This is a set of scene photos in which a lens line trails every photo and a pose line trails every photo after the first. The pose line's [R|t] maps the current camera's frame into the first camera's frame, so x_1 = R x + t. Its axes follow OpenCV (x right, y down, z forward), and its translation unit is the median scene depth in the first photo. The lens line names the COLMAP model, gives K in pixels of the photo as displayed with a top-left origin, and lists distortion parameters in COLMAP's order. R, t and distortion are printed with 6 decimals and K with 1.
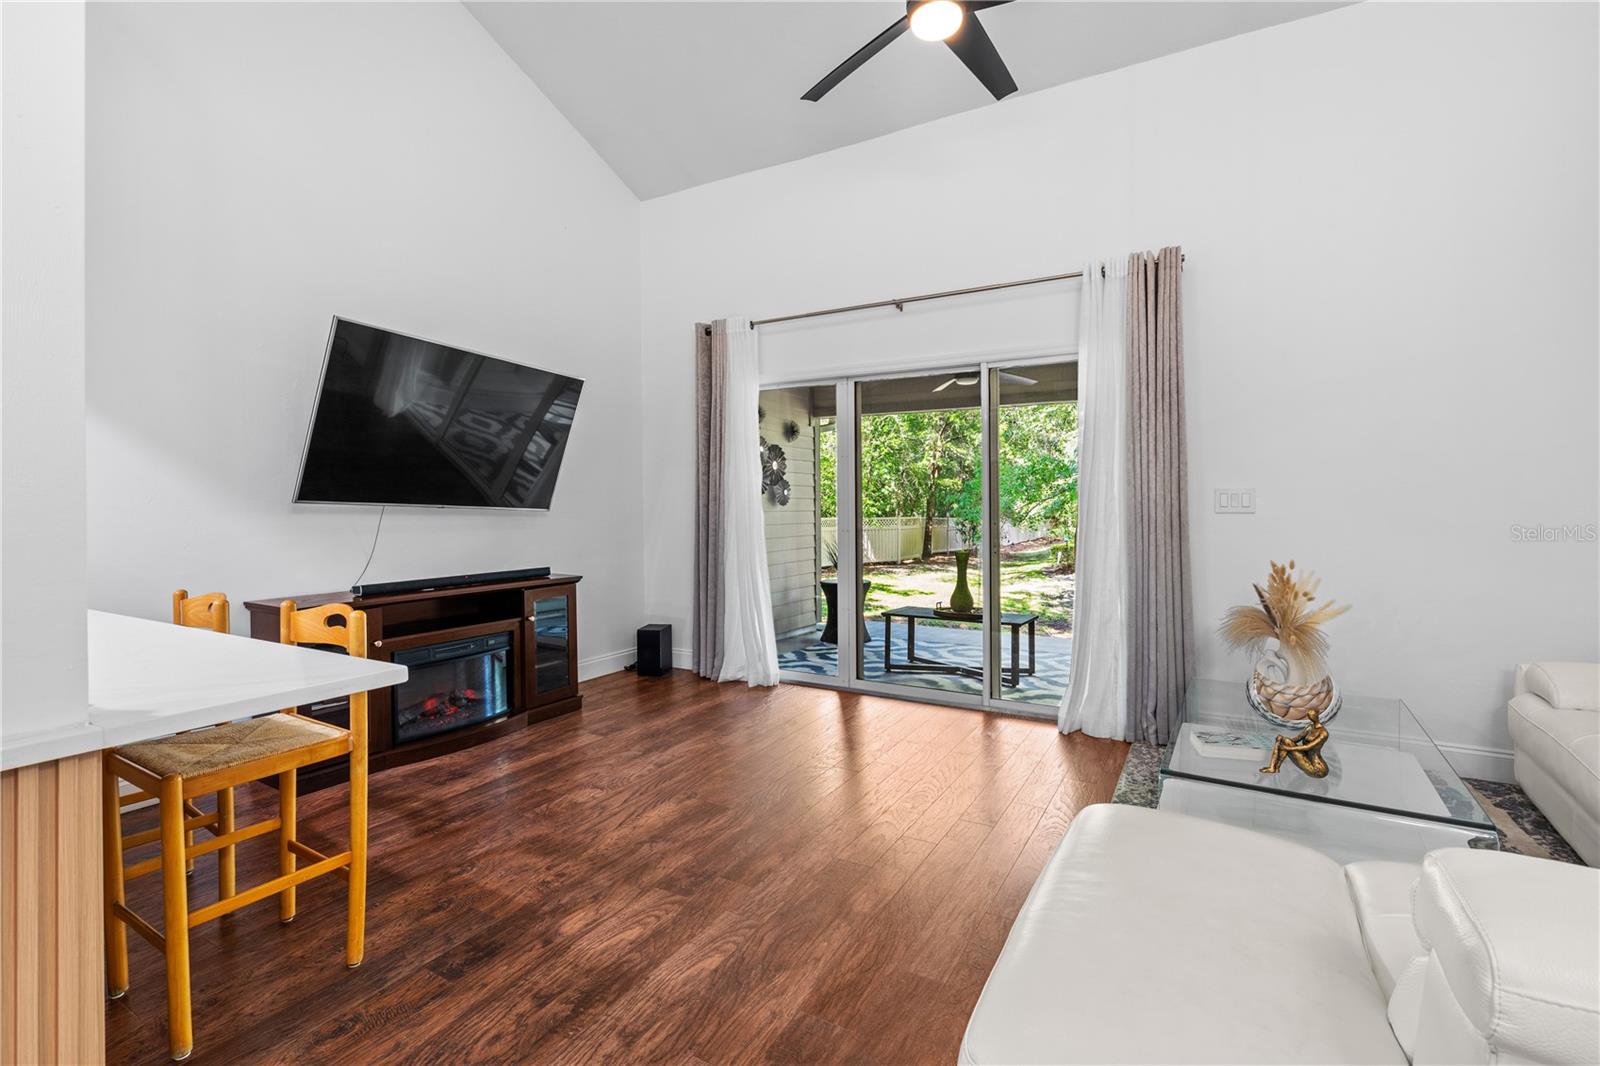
lens RADIAL K [[733.0, 0, 794.8], [0, 733.0, 506.7], [0, 0, 1]] dist [-0.002836, -0.000132]
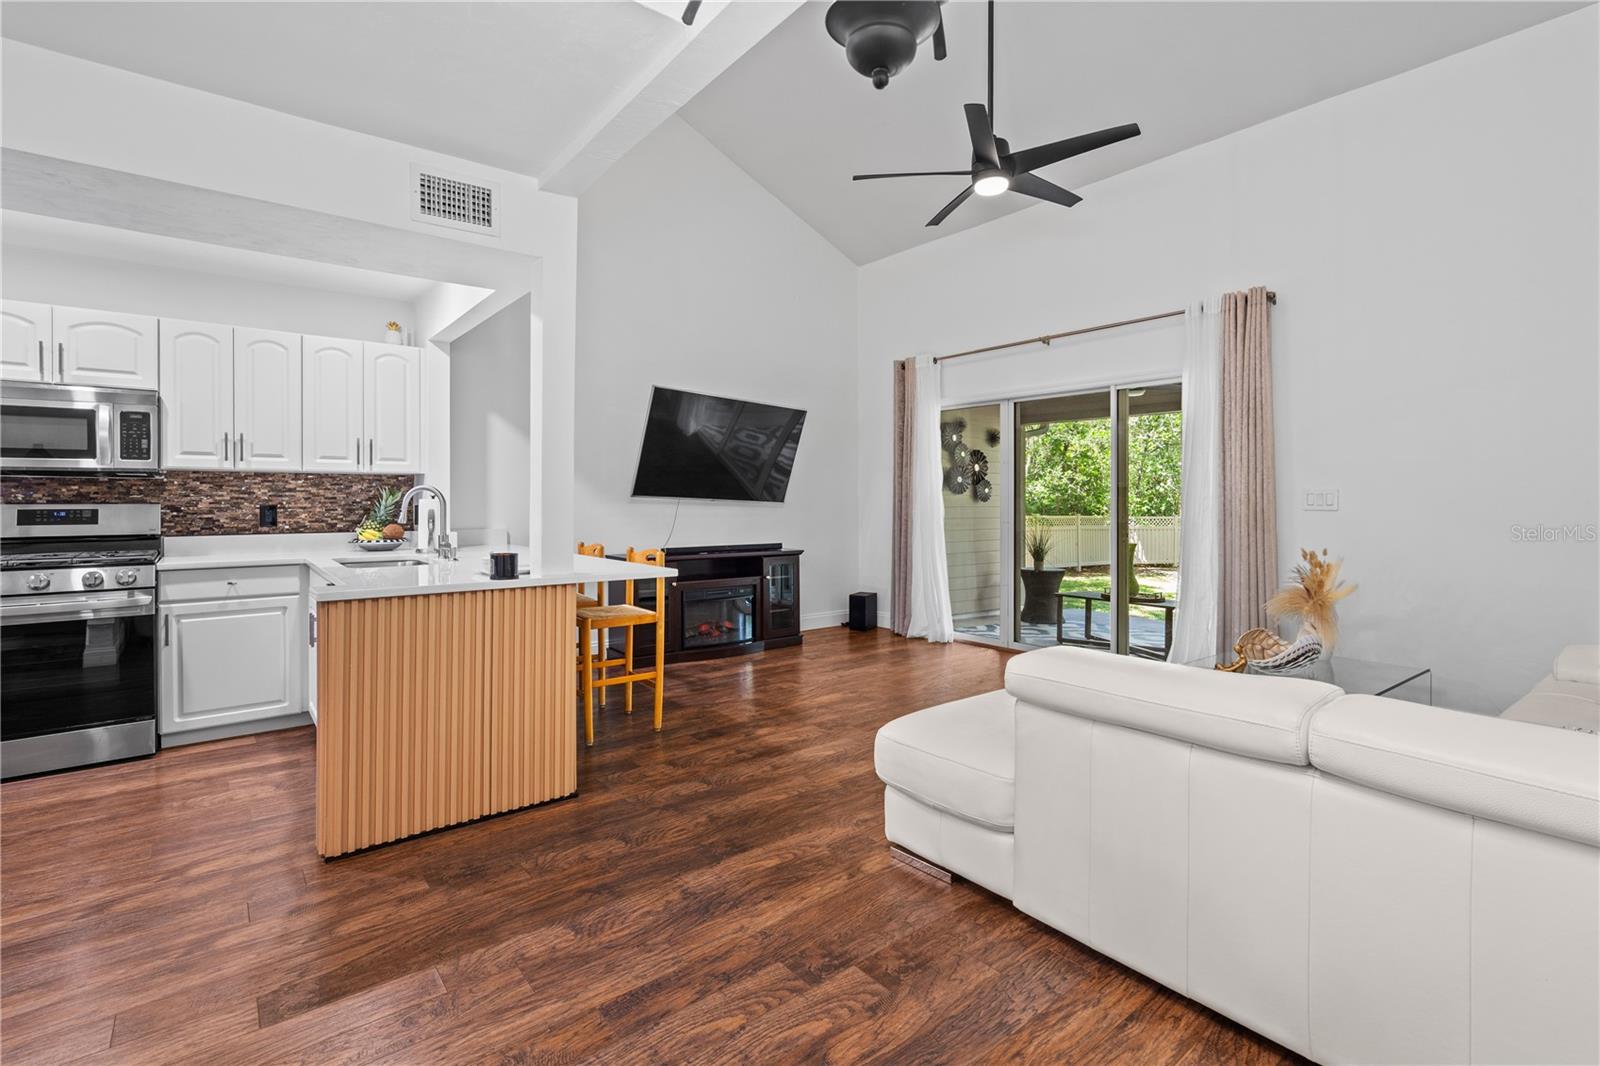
lens RADIAL K [[738.0, 0, 798.3], [0, 738.0, 499.4], [0, 0, 1]] dist [-0.001711, 0.000236]
pose [[0.932884, 0.006766, -0.360114, 0.227578], [-0.008844, 0.999952, -0.004123, 0.003102], [0.360069, 0.007031, 0.932899, -0.353948]]
